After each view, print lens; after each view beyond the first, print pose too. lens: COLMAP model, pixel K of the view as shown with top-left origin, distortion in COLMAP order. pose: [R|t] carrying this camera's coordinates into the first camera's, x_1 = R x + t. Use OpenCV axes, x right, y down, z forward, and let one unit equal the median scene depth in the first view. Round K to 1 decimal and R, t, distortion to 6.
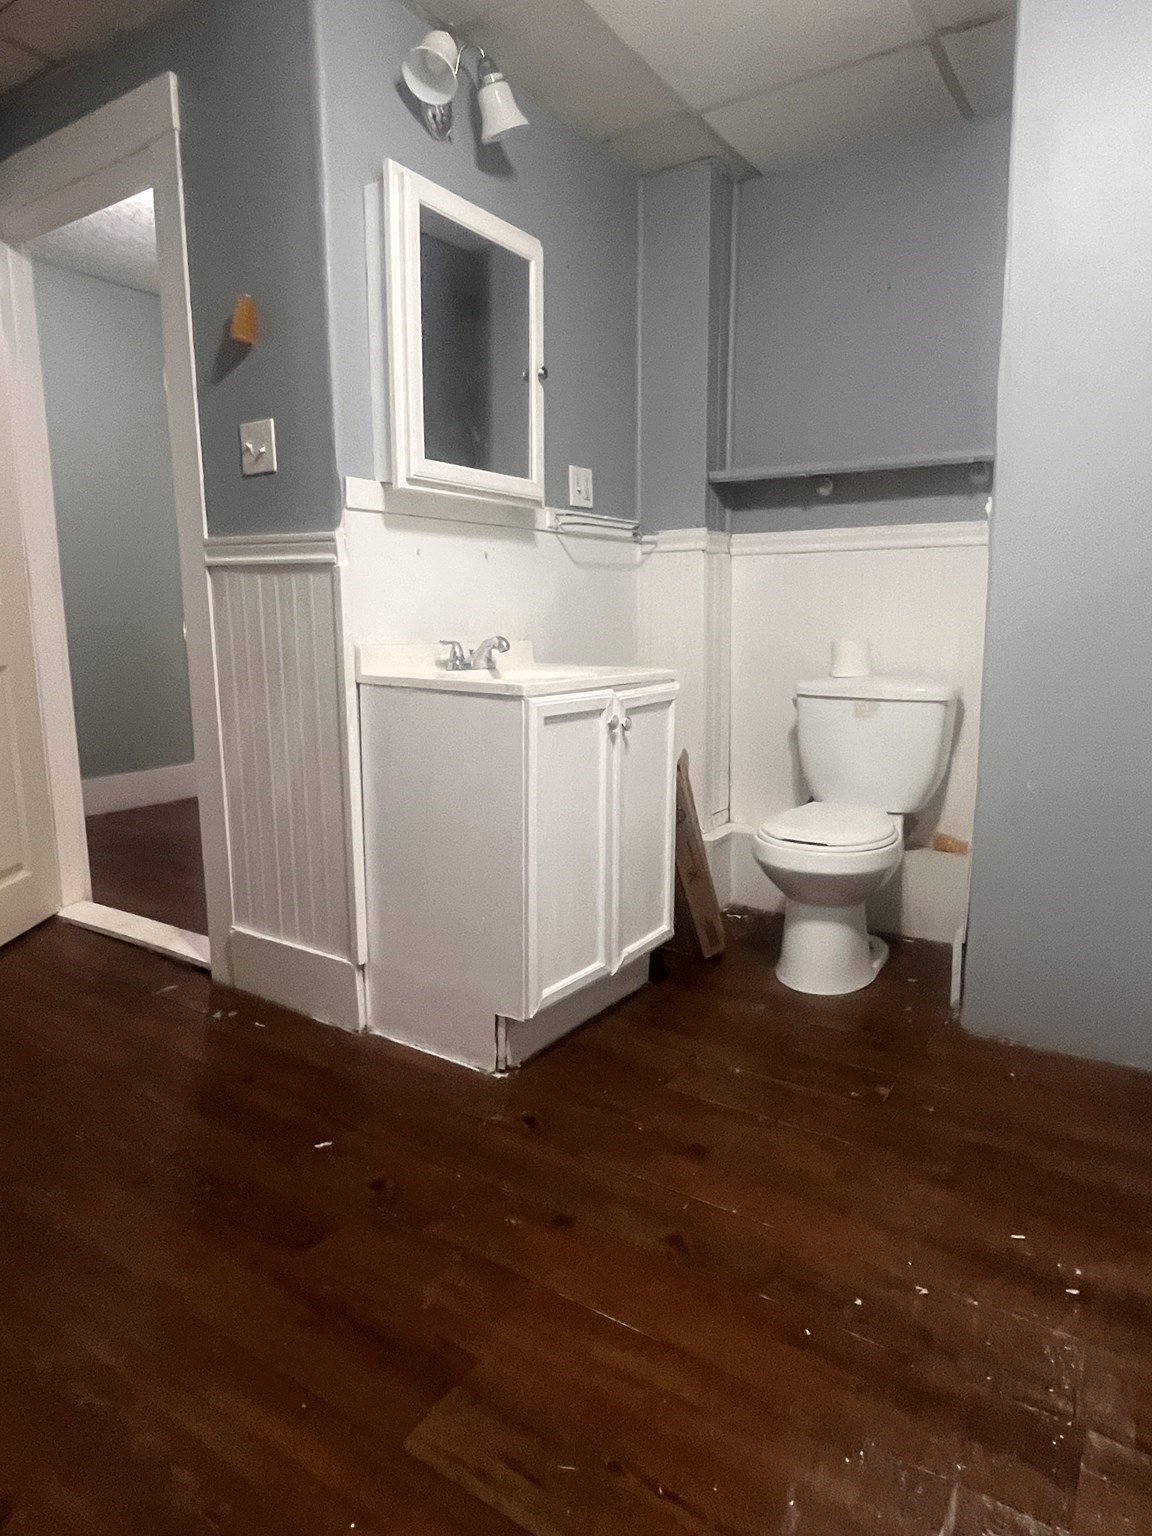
lens RADIAL K [[918.9, 0, 576.0], [0, 918.9, 768.0], [0, 0, 1]] dist [0.001699, 0.000820]
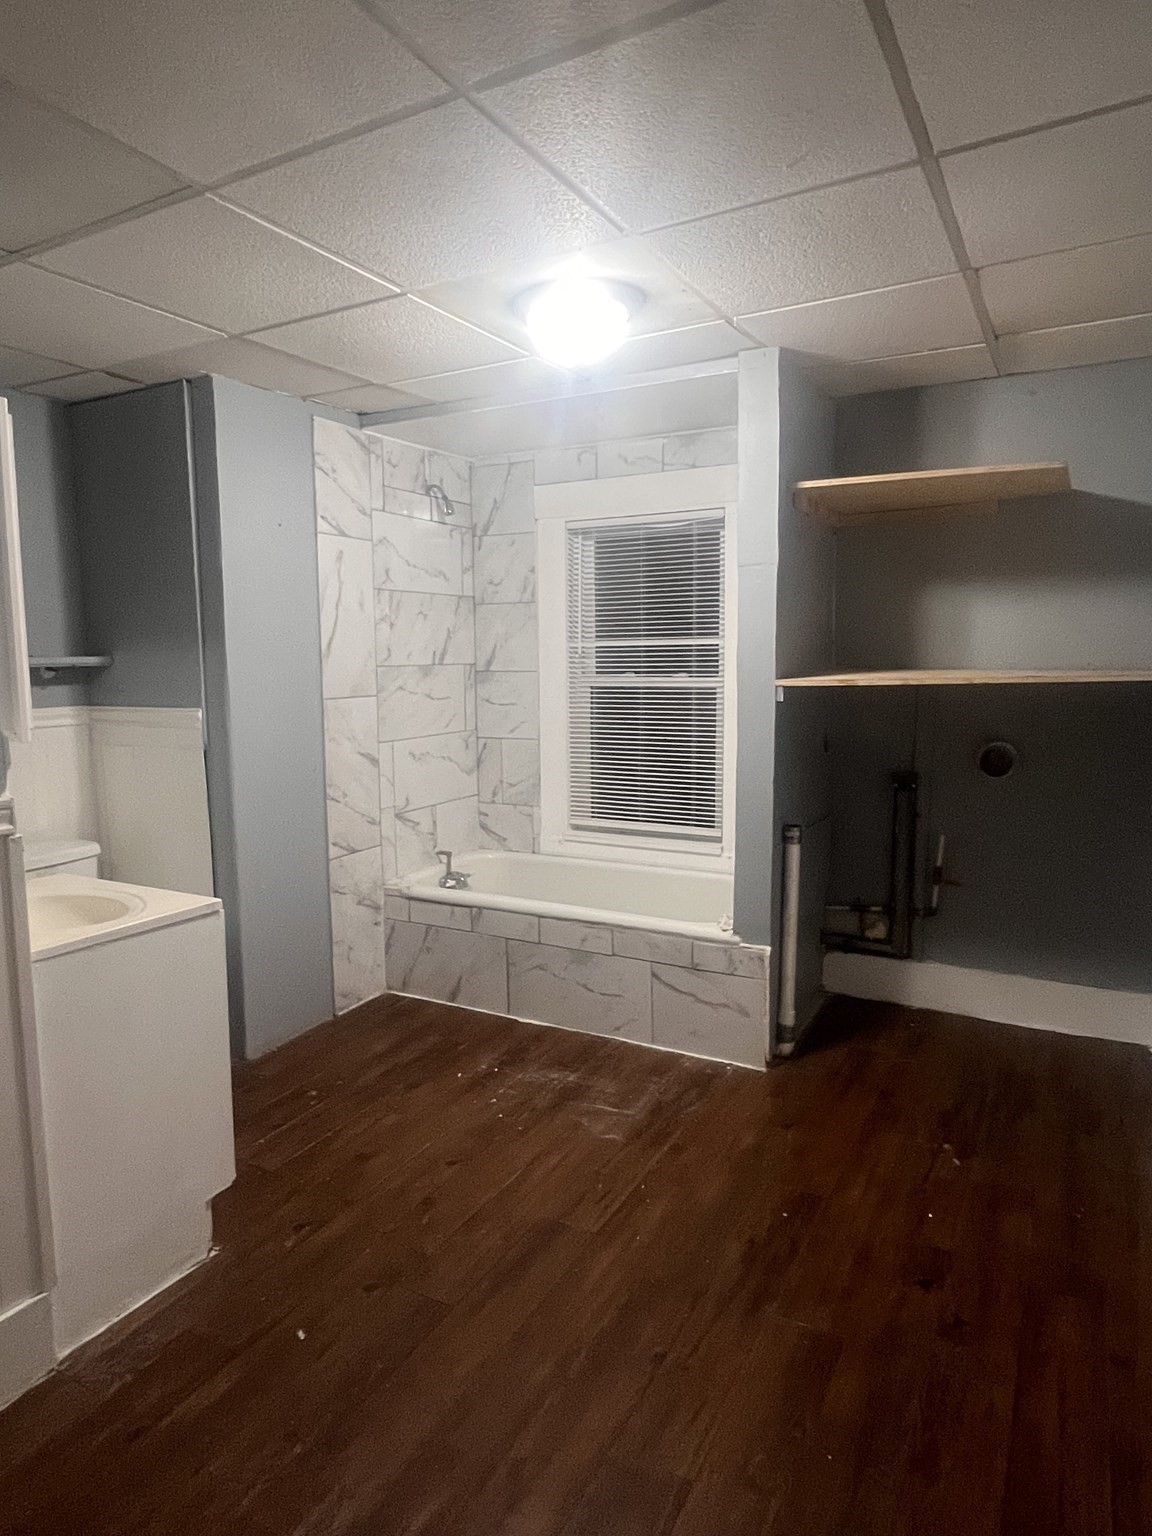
lens RADIAL K [[918.9, 0, 576.0], [0, 918.9, 768.0], [0, 0, 1]] dist [0.001699, 0.000820]
pose [[-0.061879, -0.117565, 0.991135, -1.544477], [0.188018, 0.973886, 0.127258, -0.394327], [-0.980214, 0.194226, -0.038159, 0.682744]]
